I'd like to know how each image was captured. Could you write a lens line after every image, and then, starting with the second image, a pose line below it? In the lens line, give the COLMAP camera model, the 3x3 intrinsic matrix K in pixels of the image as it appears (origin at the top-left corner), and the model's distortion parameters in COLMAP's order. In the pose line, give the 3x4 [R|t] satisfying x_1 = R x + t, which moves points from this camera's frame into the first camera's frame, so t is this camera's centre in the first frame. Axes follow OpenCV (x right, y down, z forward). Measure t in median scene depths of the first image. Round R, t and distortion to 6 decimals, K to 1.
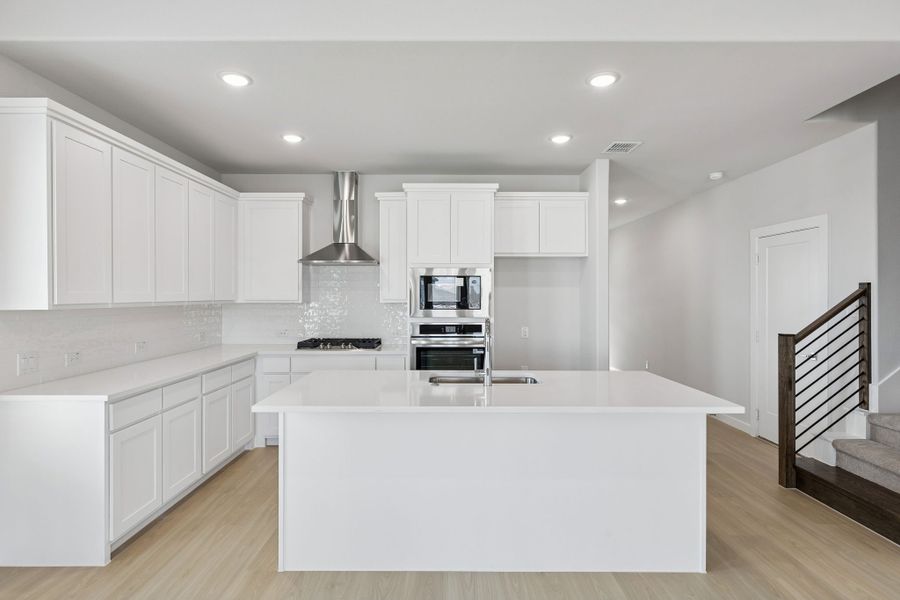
lens RADIAL K [[473.7, 0, 443.9], [0, 473.7, 295.2], [0, 0, 1]] dist [-0.000102, -0.000816]
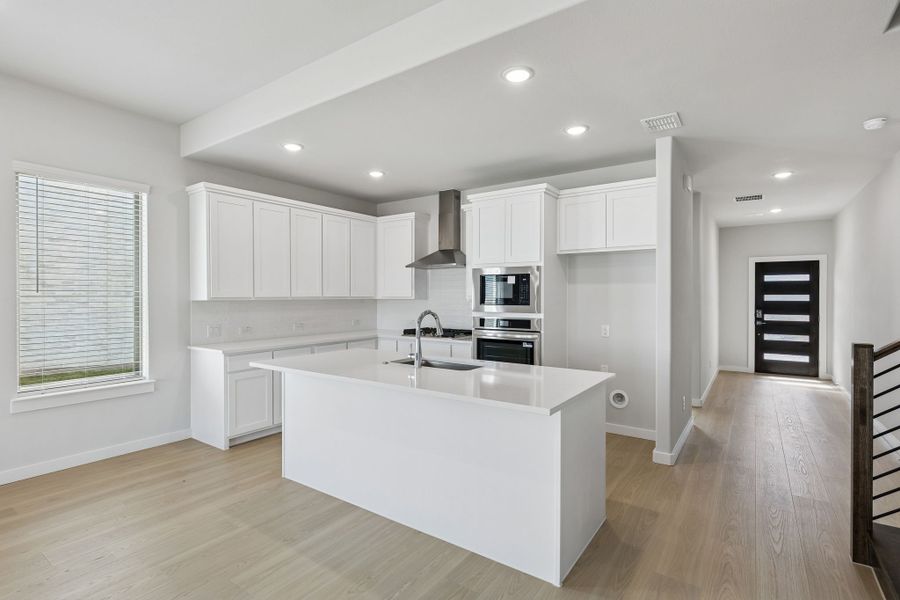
lens RADIAL K [[432.7, 0, 450.0], [0, 432.7, 300.0], [0, 0, 1]] dist [-0.001157, -0.000101]
pose [[0.819990, 0.005471, -0.572351, 0.479468], [0.001162, 0.999936, 0.011222, 0.006450], [0.572376, -0.009867, 0.819932, 0.108709]]
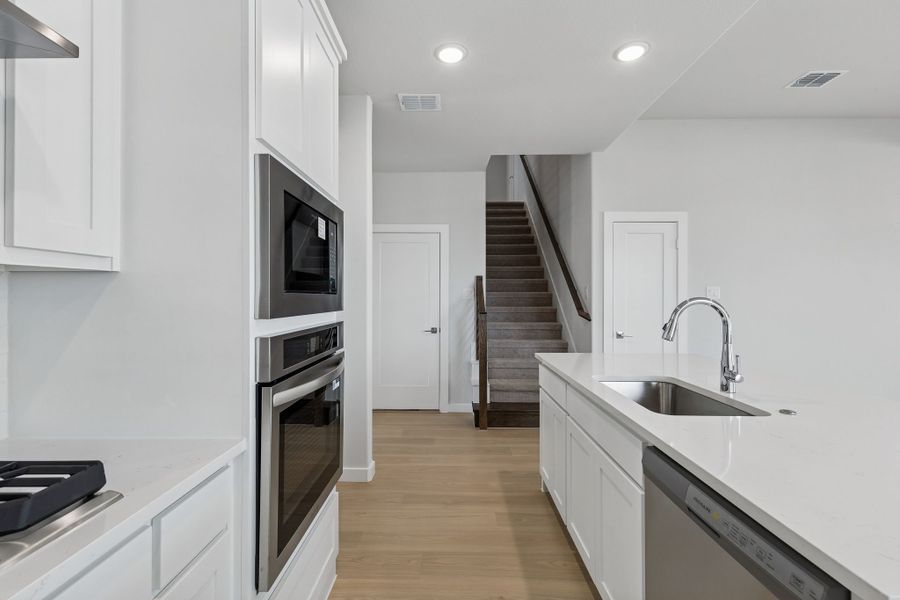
lens RADIAL K [[409.6, 0, 450.0], [0, 409.6, 300.0], [0, 0, 1]] dist [0.012402, -0.000180]
pose [[0.005708, -0.005416, 0.999969, -0.330263], [-0.005633, 0.999969, 0.005448, 0.032552], [-0.999968, -0.005664, 0.005677, 0.877318]]
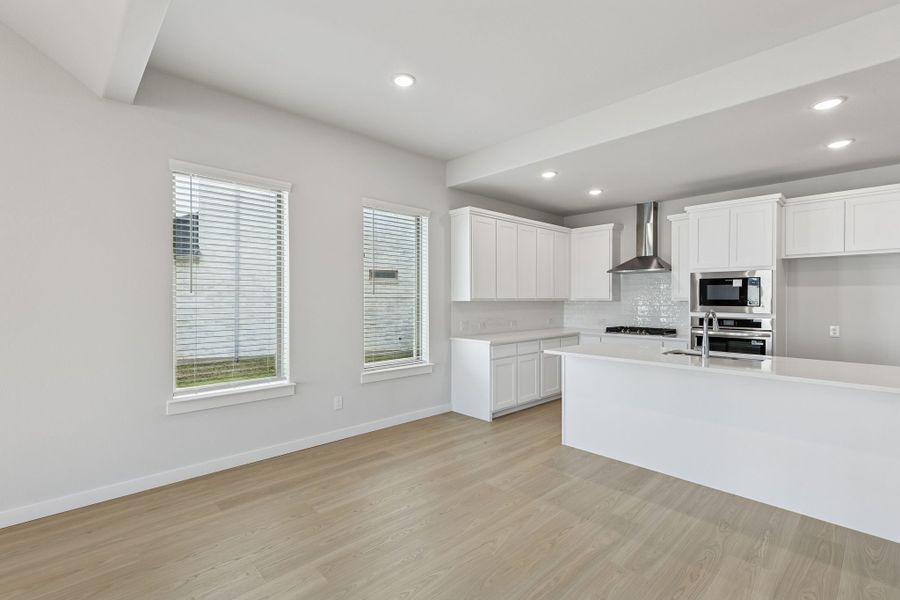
lens RADIAL K [[409.6, 0, 450.0], [0, 409.6, 300.0], [0, 0, 1]] dist [0.012402, -0.000180]
pose [[0.692824, 0.002850, -0.721101, 0.274583], [0.000384, 0.999991, 0.004322, 0.009616], [0.721106, -0.003272, 0.692817, -0.226128]]
